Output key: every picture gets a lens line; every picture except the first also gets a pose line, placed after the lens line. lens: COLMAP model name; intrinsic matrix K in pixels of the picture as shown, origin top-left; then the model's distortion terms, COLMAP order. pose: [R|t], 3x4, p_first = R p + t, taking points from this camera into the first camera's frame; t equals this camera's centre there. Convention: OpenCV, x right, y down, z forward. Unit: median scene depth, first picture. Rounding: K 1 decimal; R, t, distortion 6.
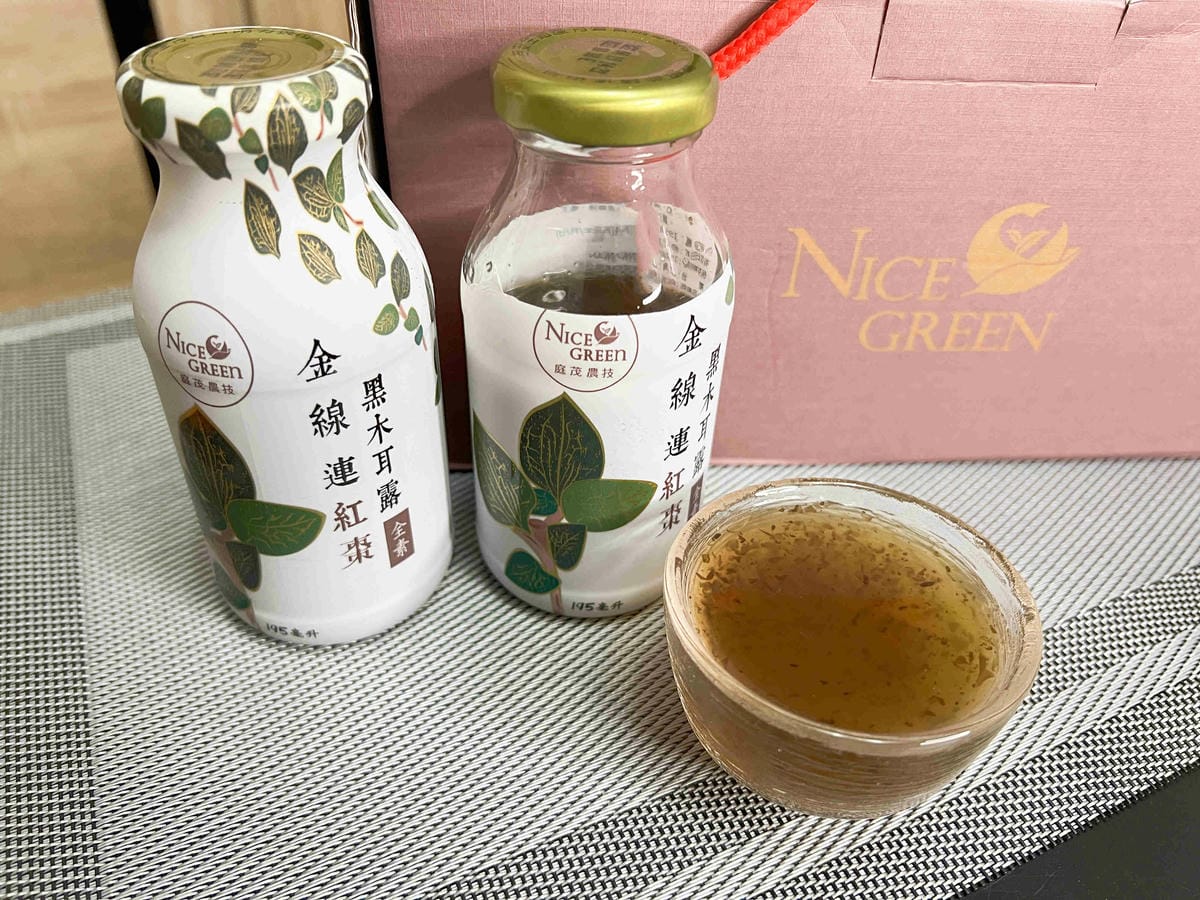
lens RADIAL K [[919.7, 0, 597.1], [0, 919.7, 466.2], [0, 0, 1]] dist [0.000499, -0.028815]
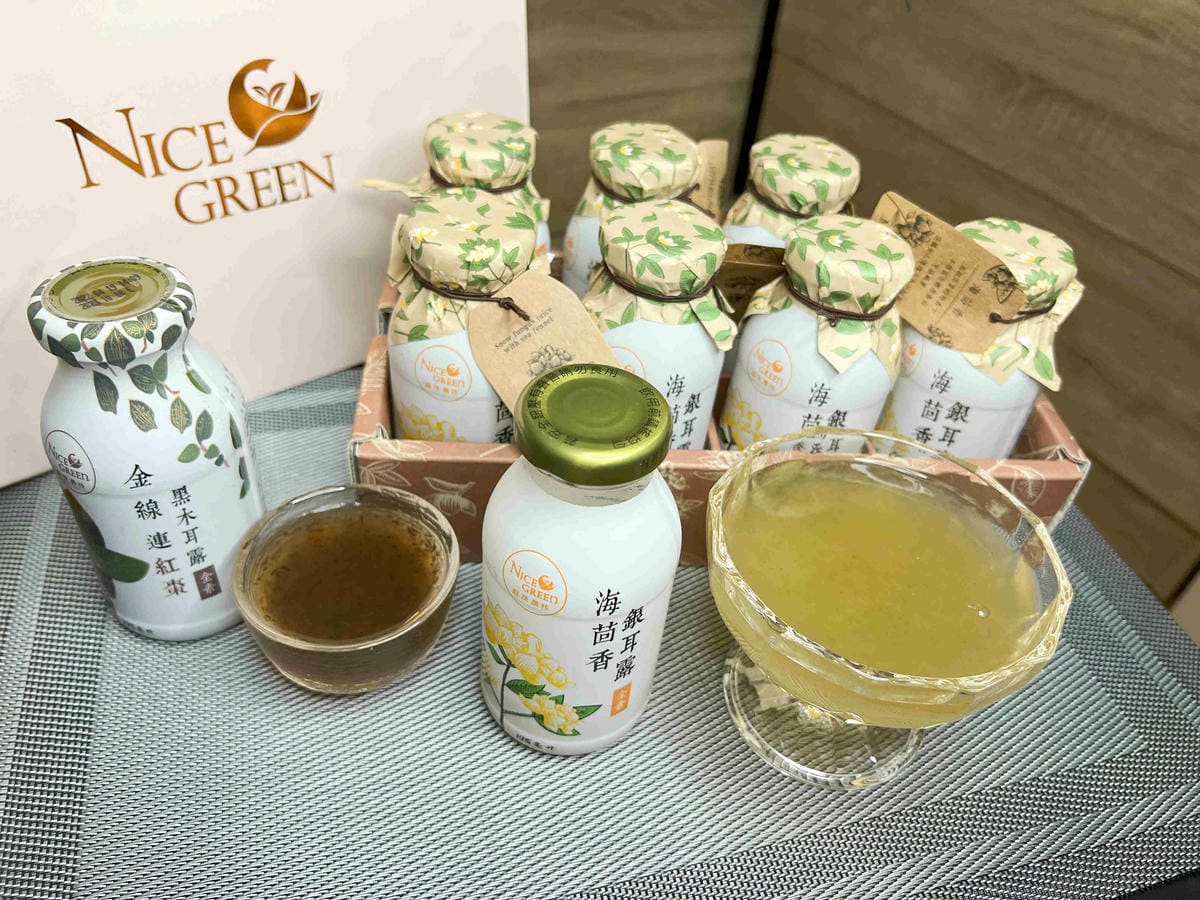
lens RADIAL K [[919.7, 0, 597.1], [0, 919.7, 466.2], [0, 0, 1]] dist [0.000499, -0.028815]
pose [[0.985473, 0.158859, -0.060063, 0.527350], [-0.156702, 0.986872, 0.039094, -0.299873], [0.065485, -0.029114, 0.997429, -0.476716]]
